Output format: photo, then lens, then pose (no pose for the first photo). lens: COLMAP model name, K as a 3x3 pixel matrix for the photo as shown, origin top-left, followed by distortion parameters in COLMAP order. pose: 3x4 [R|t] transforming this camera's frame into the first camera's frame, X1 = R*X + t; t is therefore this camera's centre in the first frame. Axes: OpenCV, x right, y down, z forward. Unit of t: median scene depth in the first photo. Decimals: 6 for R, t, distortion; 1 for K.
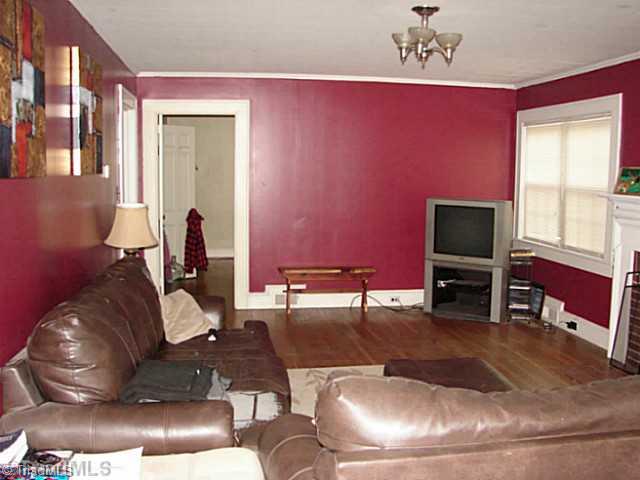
lens RADIAL K [[672.7, 0, 320.0], [0, 672.7, 240.0], [0, 0, 1]] dist [-0.267673, 0.346609]
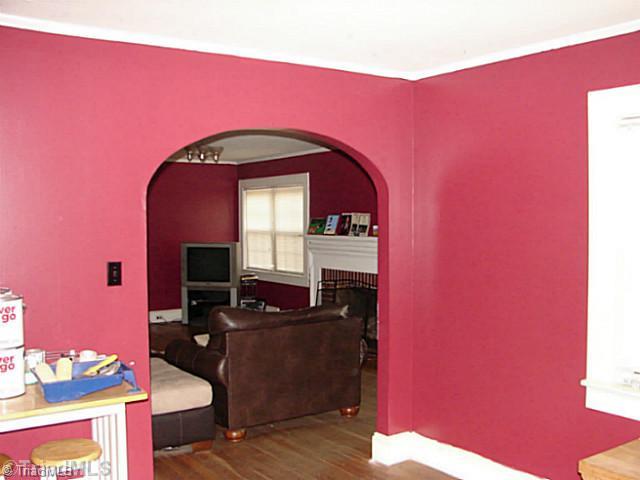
lens RADIAL K [[672.7, 0, 320.0], [0, 672.7, 240.0], [0, 0, 1]] dist [-0.267673, 0.346609]
pose [[0.897442, -0.033029, 0.439893, -0.210927], [0.064788, 0.996248, -0.057373, 0.033603], [-0.436348, 0.079989, 0.896215, -0.429185]]
